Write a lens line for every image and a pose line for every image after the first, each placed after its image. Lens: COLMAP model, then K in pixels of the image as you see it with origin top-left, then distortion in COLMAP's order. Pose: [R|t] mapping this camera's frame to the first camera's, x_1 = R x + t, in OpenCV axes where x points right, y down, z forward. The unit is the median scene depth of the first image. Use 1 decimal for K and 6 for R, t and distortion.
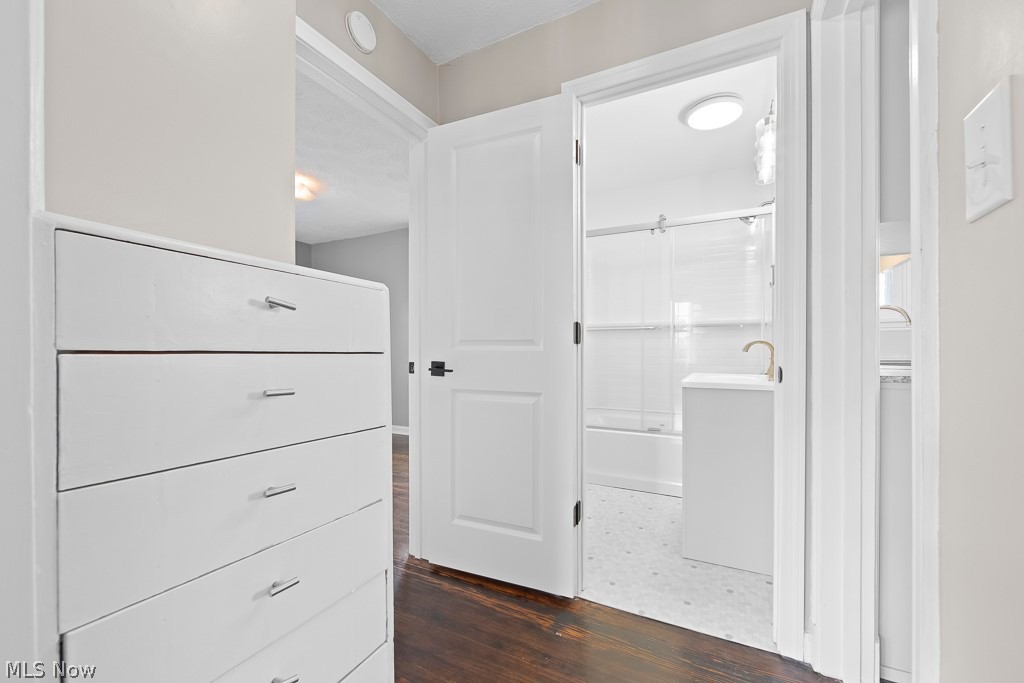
lens RADIAL K [[409.4, 0, 515.8], [0, 409.4, 341.1], [0, 0, 1]] dist [-0.000636, -0.000069]
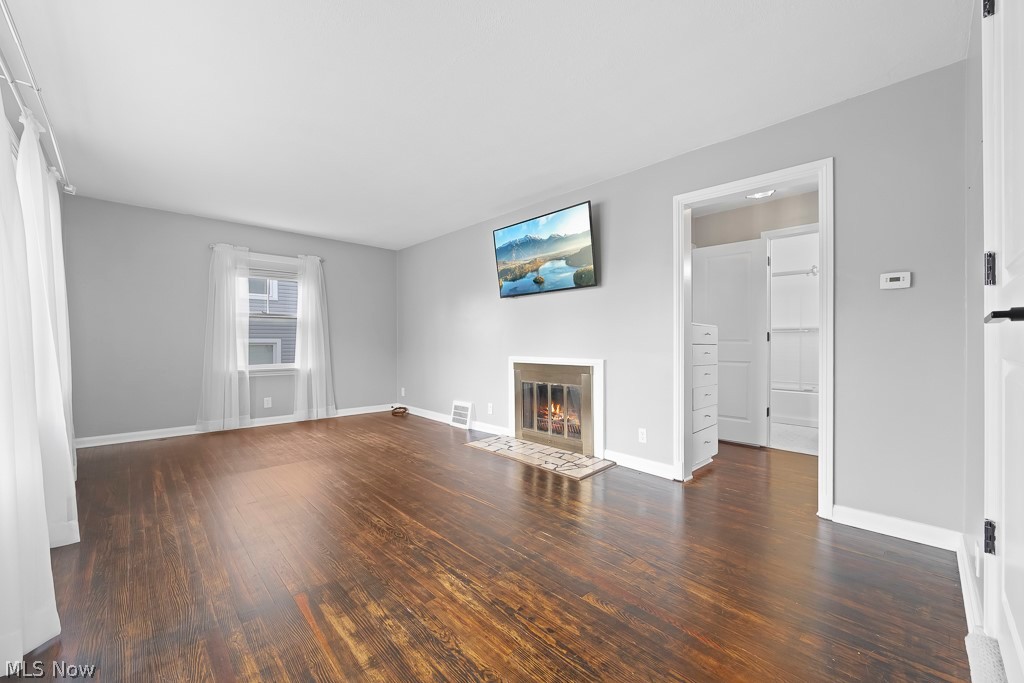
lens RADIAL K [[397.3, 0, 512.0], [0, 397.3, 341.5], [0, 0, 1]] dist [0.000429, 0.000031]
pose [[0.946586, -0.002725, -0.322439, -0.318204], [0.005913, 0.999943, 0.008907, -0.012706], [0.322396, -0.010338, 0.946548, -1.031020]]
